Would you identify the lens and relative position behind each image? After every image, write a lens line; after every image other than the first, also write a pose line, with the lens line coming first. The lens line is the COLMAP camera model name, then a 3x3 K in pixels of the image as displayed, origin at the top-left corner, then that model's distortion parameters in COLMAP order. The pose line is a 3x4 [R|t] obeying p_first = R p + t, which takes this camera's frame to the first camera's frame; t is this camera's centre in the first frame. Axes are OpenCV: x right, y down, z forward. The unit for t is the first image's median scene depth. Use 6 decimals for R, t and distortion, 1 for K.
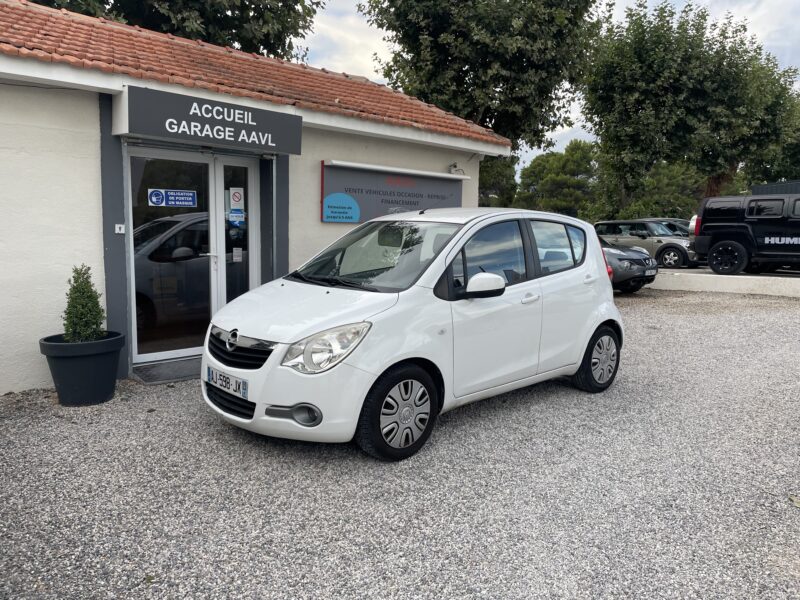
lens RADIAL K [[605.3, 0, 400.0], [0, 605.3, 300.0], [0, 0, 1]] dist [0.082333, -0.103989]
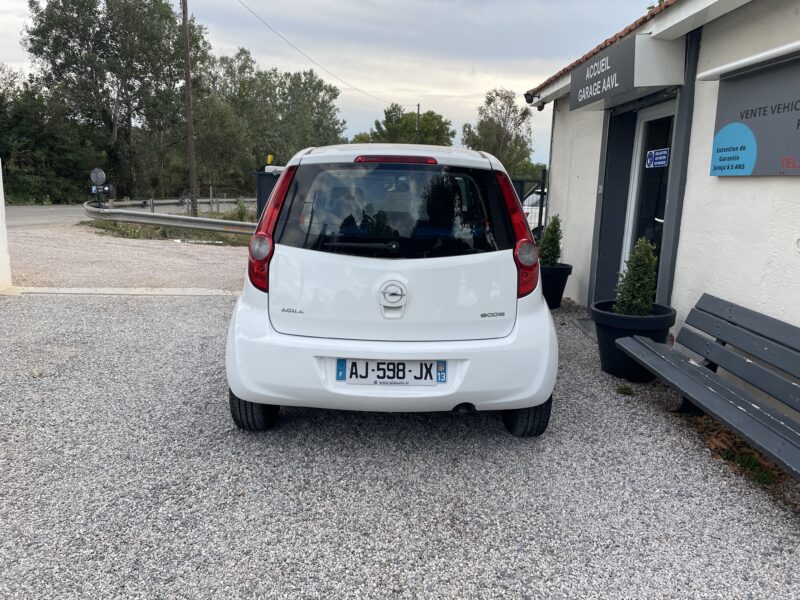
lens RADIAL K [[601.9, 0, 400.2], [0, 601.9, 295.2], [0, 0, 1]] dist [0.101591, -0.125816]
pose [[-0.682233, 0.093779, -0.725096, 0.671356], [-0.130030, 0.960367, 0.246552, -0.157619], [0.719479, 0.262490, -0.643000, 1.500442]]
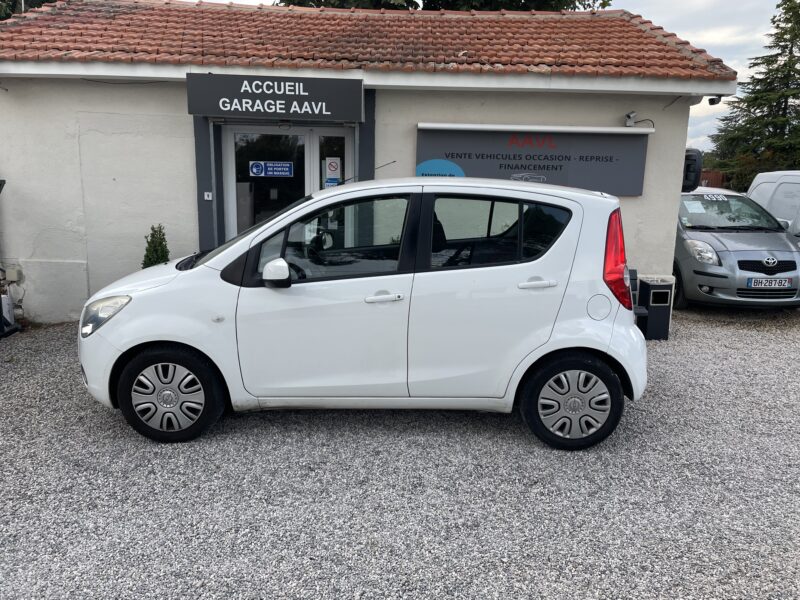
lens RADIAL K [[601.9, 0, 400.2], [0, 601.9, 295.2], [0, 0, 1]] dist [0.101591, -0.125816]
pose [[0.727838, 0.128104, -0.673678, 0.627202], [-0.091269, 0.991753, 0.089982, -0.064231], [0.679649, -0.004007, 0.733527, 0.377280]]
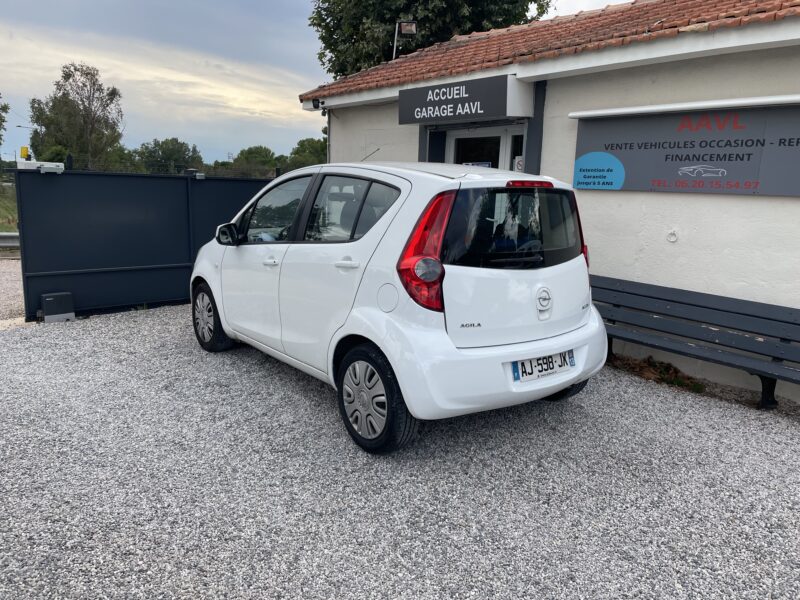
lens RADIAL K [[601.9, 0, 400.2], [0, 601.9, 295.2], [0, 0, 1]] dist [0.101591, -0.125816]
pose [[-0.092080, 0.156072, -0.983444, 0.914385], [-0.156627, 0.973076, 0.169091, -0.114349], [0.983356, 0.169604, -0.065156, 1.057842]]
